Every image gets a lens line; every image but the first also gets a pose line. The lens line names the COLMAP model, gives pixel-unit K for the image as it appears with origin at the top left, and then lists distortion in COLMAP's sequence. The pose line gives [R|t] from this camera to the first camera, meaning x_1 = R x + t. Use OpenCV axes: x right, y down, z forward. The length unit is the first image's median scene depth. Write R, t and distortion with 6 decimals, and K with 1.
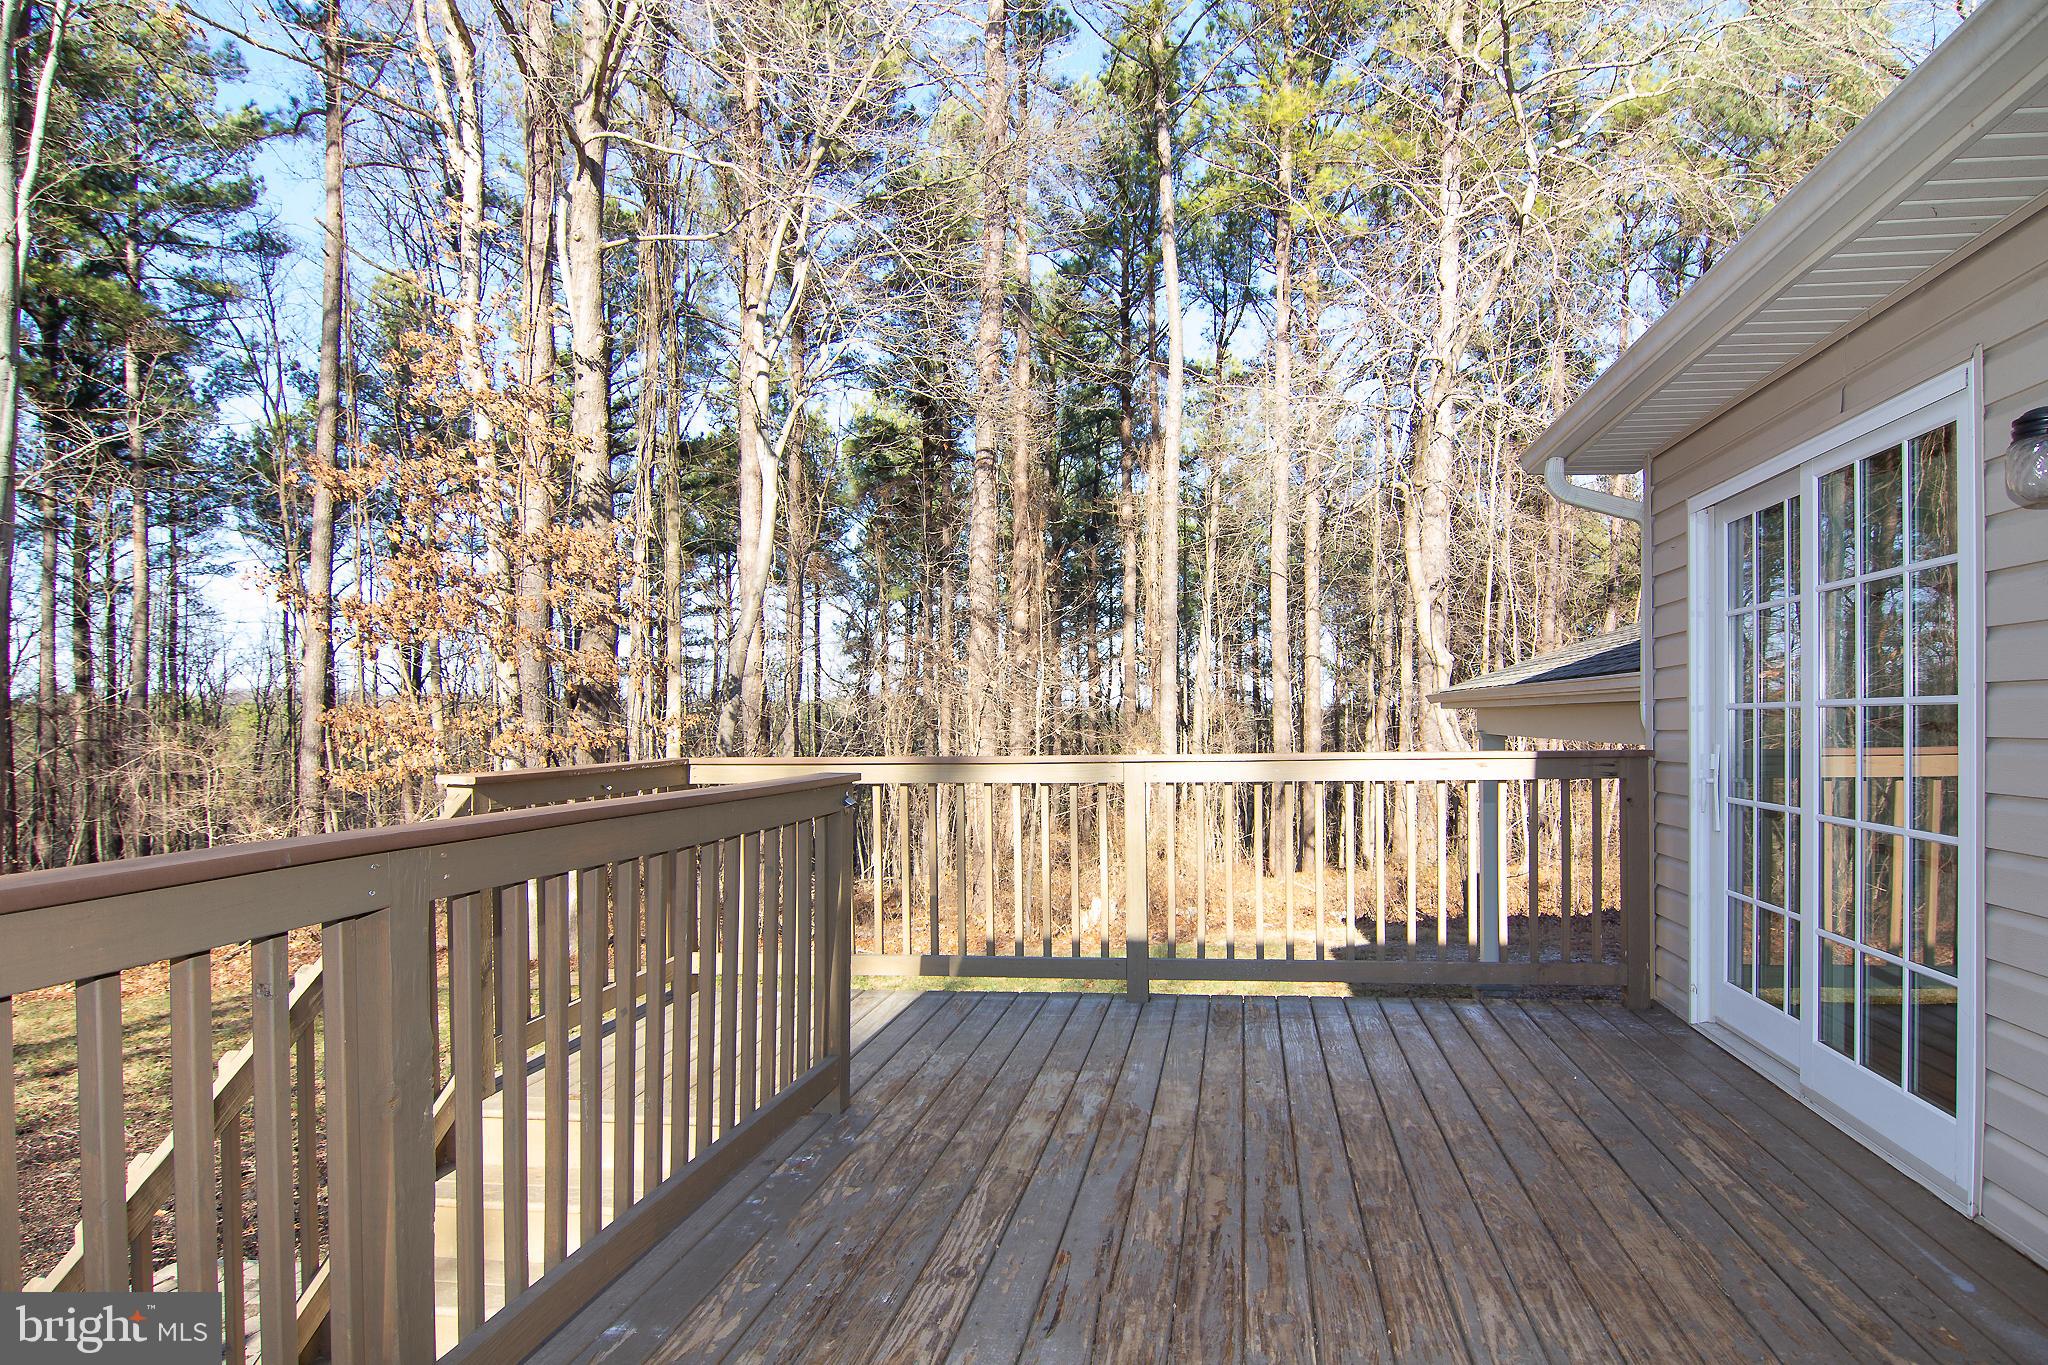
lens RADIAL K [[1199.8, 0, 1036.9], [0, 1199.8, 753.7], [0, 0, 1]] dist [-0.004366, -0.002839]
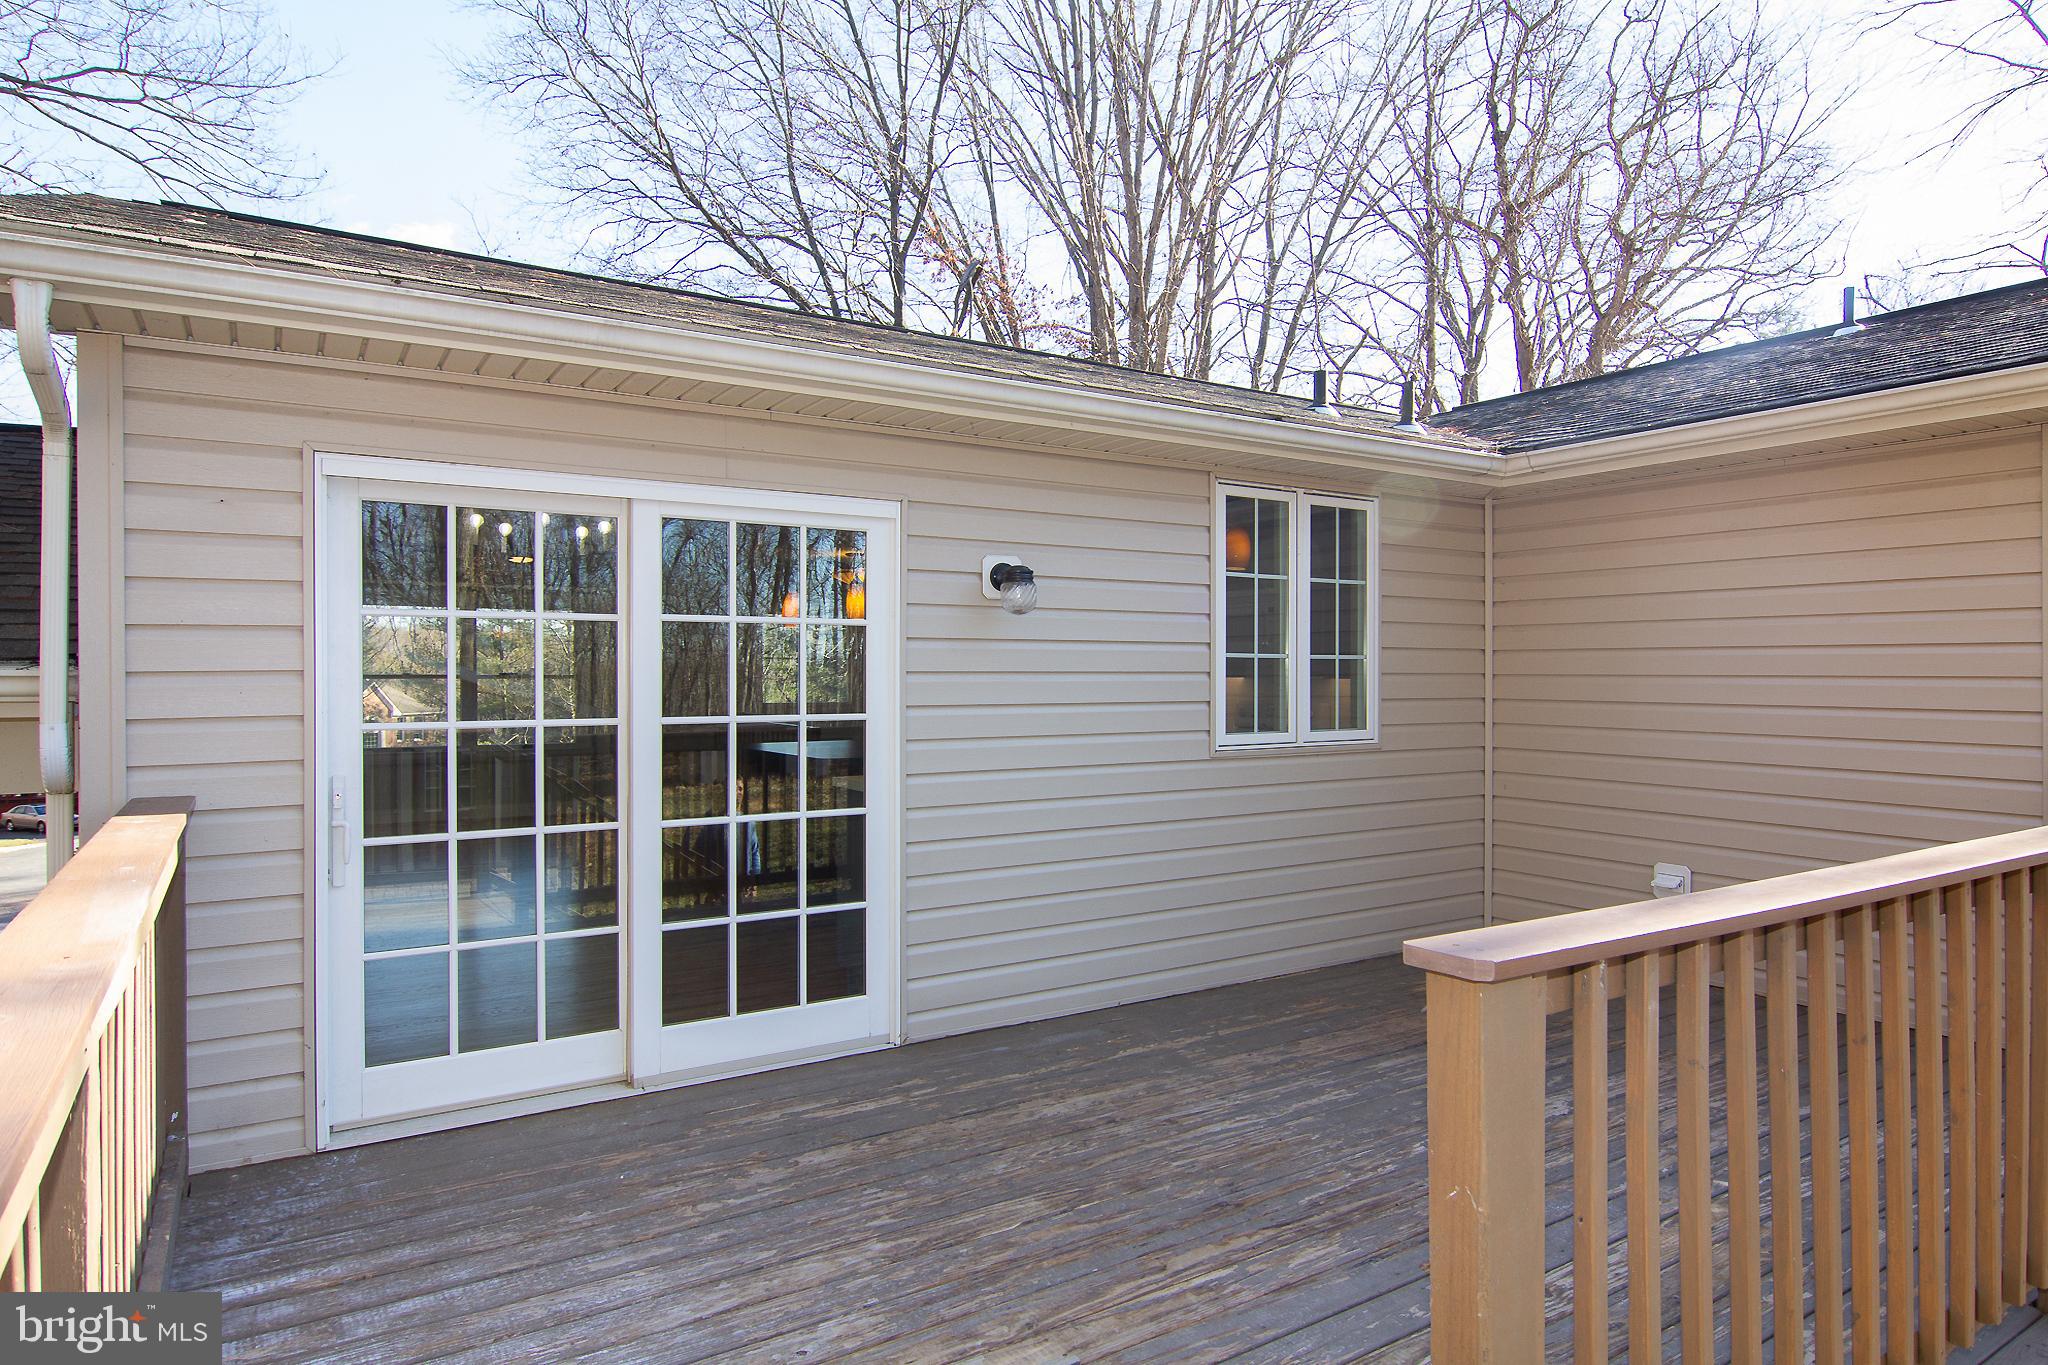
lens RADIAL K [[1220.1, 0, 1024.0], [0, 1220.1, 682.5], [0, 0, 1]] dist [-0.003618, -0.001082]
pose [[-0.673872, 0.008066, 0.738804, -0.458472], [0.028189, 0.999493, 0.014800, -0.095236], [-0.738310, 0.030800, -0.673758, 1.716016]]
